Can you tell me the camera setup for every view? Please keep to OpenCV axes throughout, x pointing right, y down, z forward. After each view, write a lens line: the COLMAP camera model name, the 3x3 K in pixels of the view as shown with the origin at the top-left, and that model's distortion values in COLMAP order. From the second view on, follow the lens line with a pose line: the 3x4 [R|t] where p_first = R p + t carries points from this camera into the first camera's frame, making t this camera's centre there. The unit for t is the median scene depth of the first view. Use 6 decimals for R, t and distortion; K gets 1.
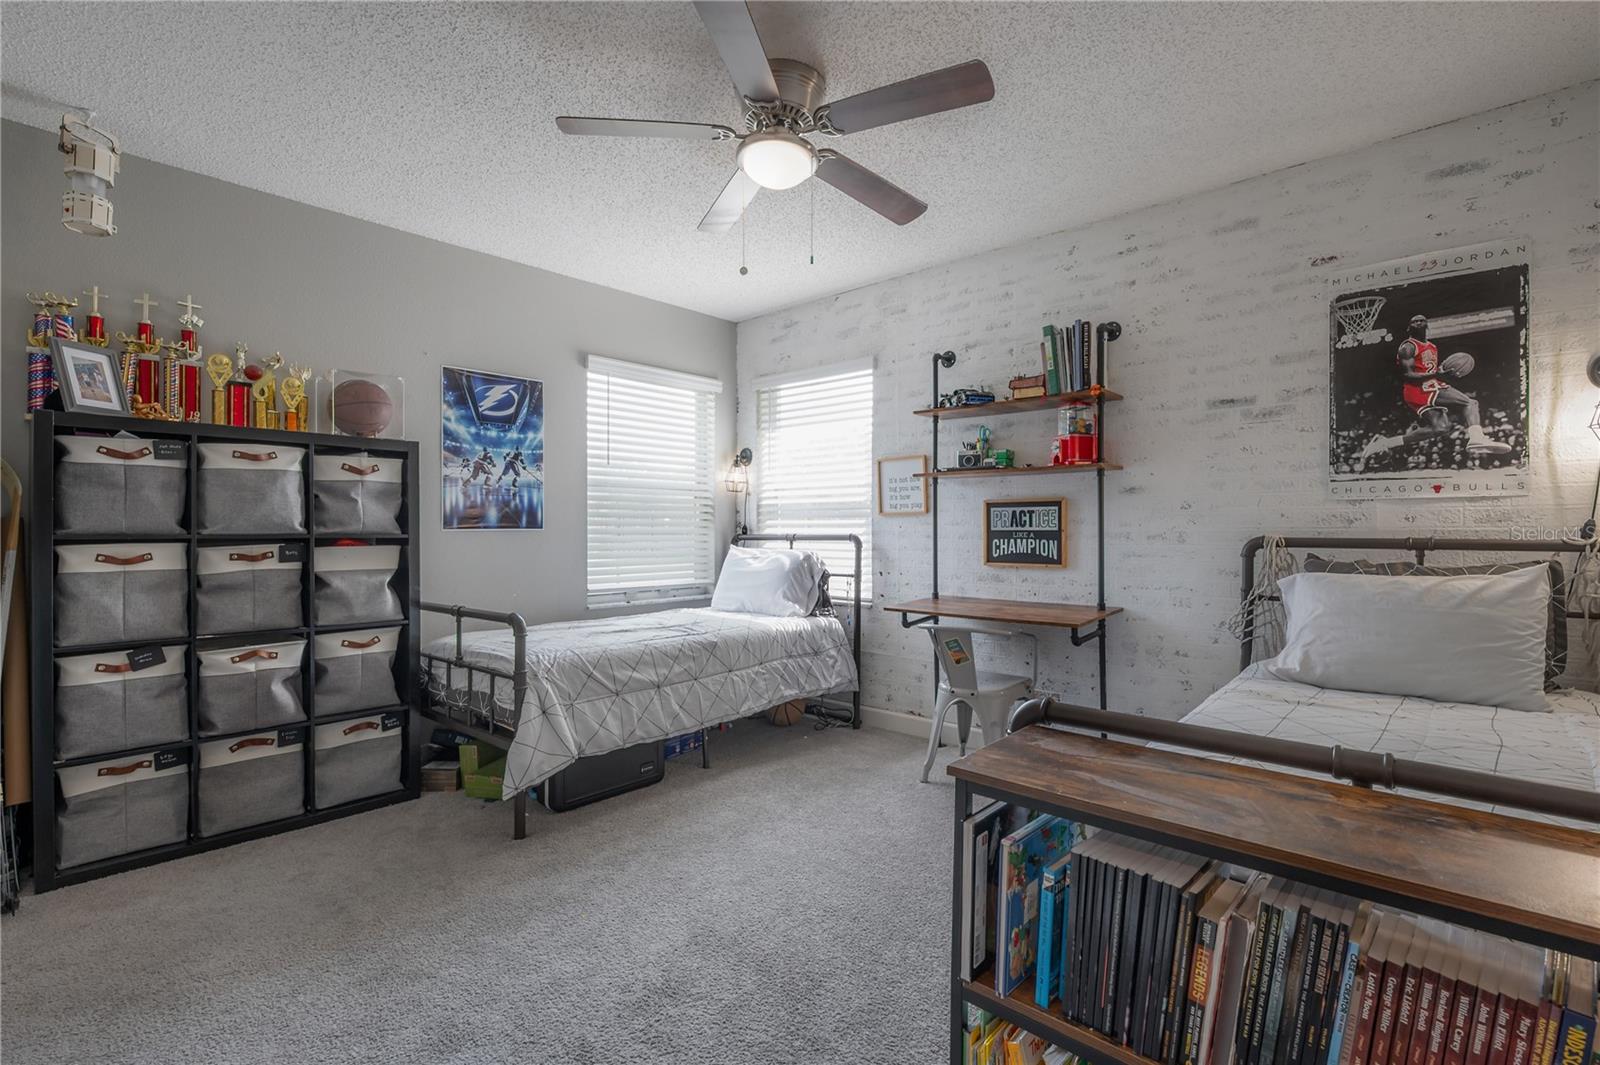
lens RADIAL K [[742.7, 0, 800.1], [0, 742.7, 532.8], [0, 0, 1]] dist [-0.000183, 0.000034]
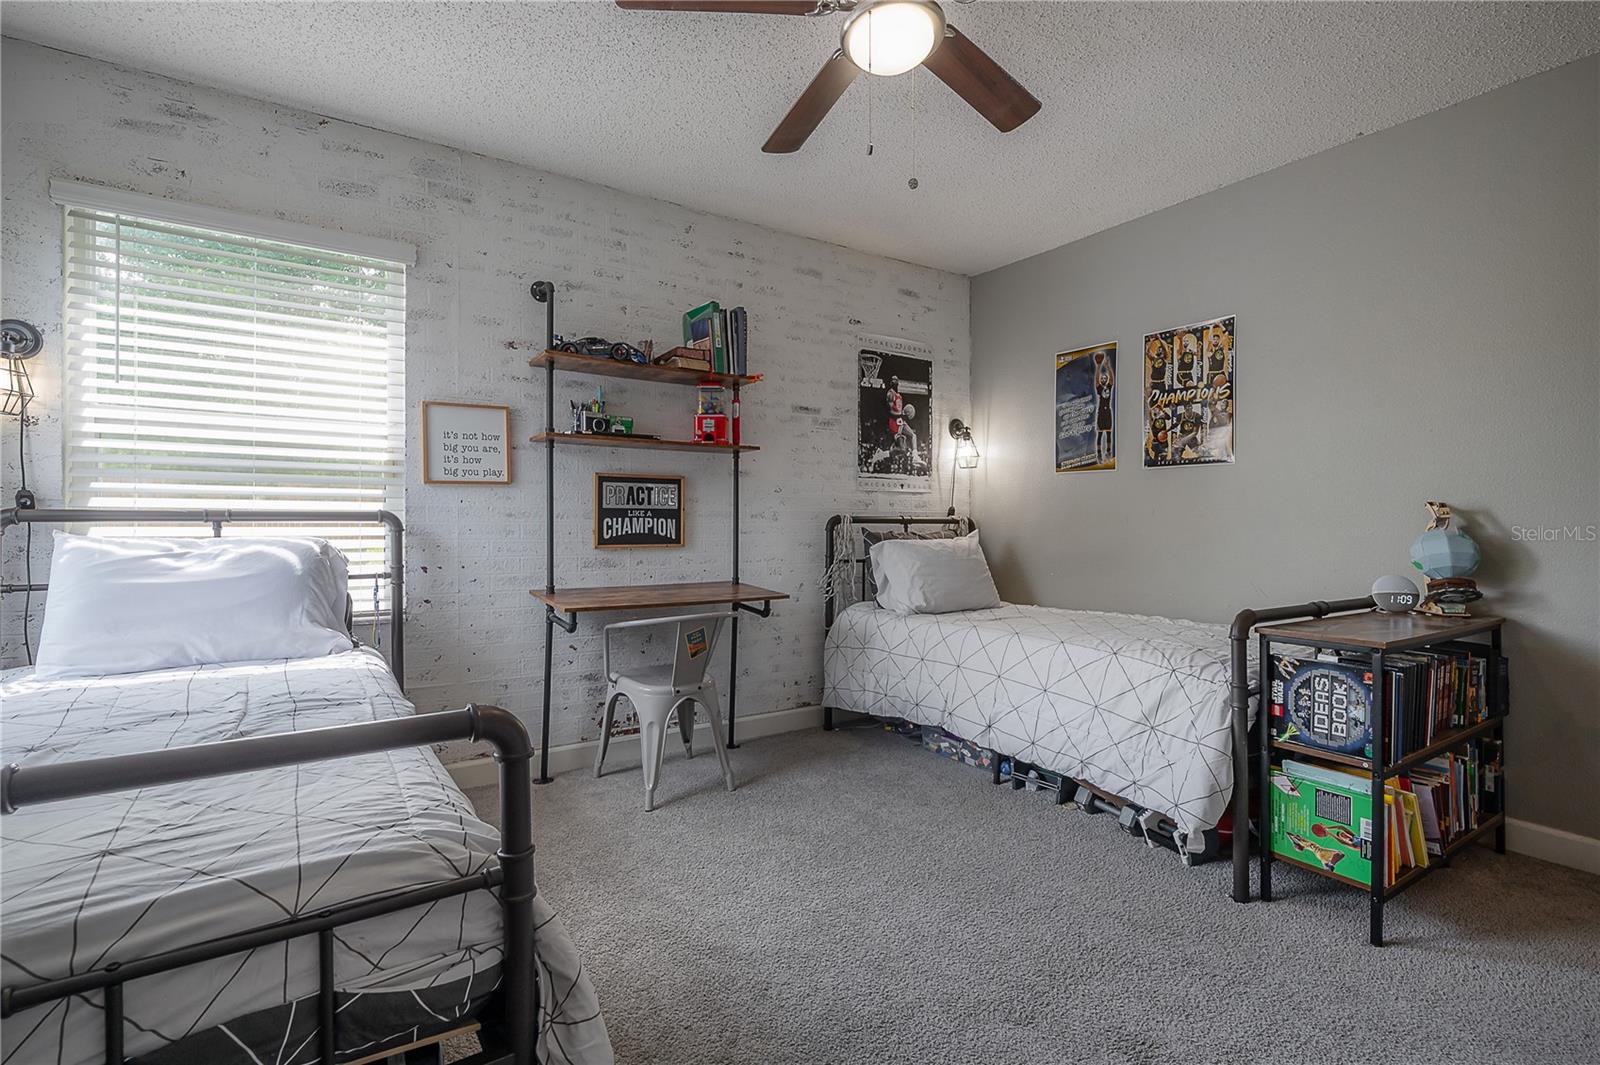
lens RADIAL K [[736.7, 0, 791.4], [0, 736.7, 525.1], [0, 0, 1]] dist [-0.001702, -0.000056]
pose [[0.255182, -0.003654, 0.966886, -0.591567], [-0.000030, 0.999993, 0.003788, 0.015159], [-0.966893, -0.000996, 0.255180, 0.647633]]
